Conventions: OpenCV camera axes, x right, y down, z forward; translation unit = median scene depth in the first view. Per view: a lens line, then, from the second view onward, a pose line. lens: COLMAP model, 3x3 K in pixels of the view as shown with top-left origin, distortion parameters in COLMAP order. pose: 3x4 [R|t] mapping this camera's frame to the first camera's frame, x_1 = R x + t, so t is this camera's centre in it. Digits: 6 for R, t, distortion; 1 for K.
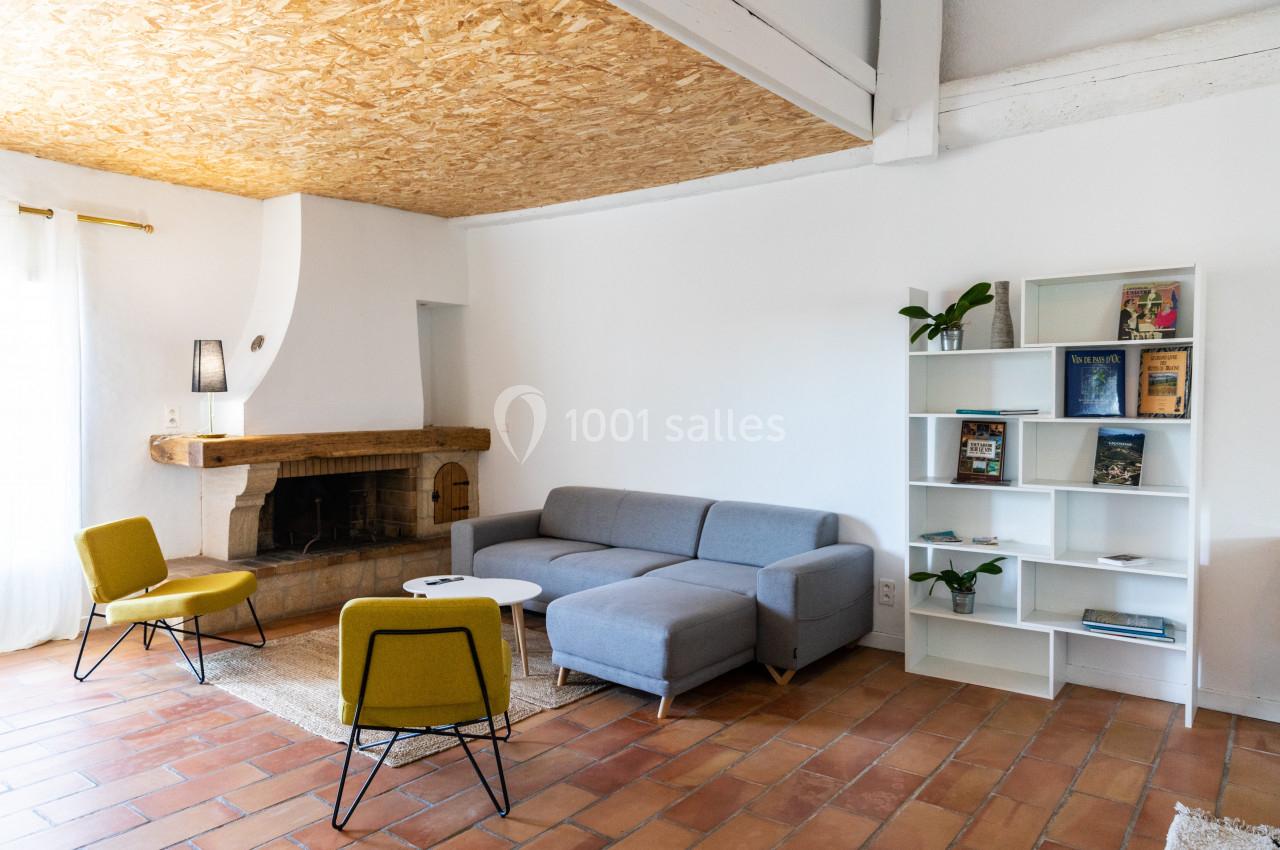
lens RADIAL K [[871.5, 0, 640.0], [0, 871.5, 425.0], [0, 0, 1]] dist [0.000220, 0.000217]
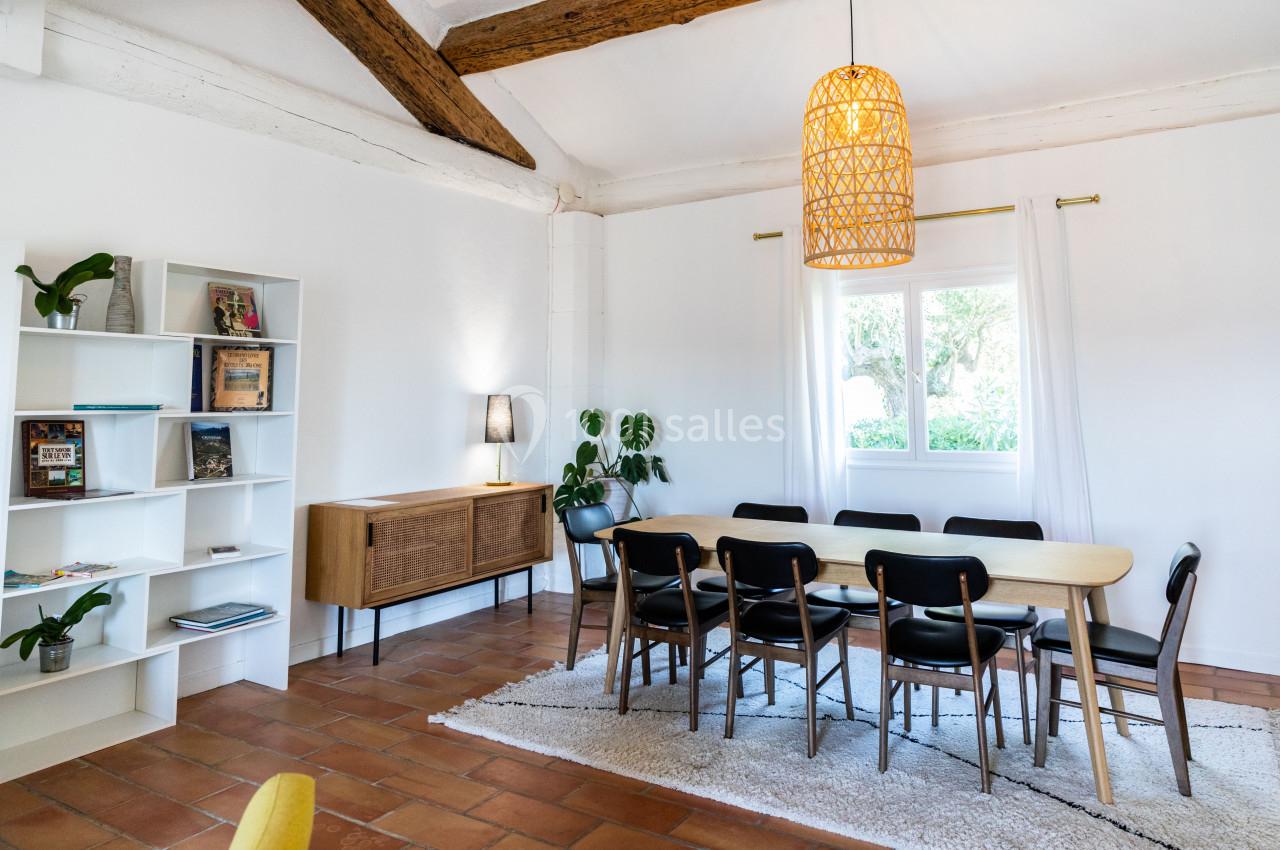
lens RADIAL K [[858.0, 0, 640.8], [0, 858.0, 325.8], [0, 0, 1]] dist [-0.000645, -0.000943]
pose [[-0.109651, 0.090384, 0.989852, -0.505464], [0.036856, 0.995542, -0.086821, -0.002766], [-0.993287, 0.026962, -0.112493, 0.615213]]
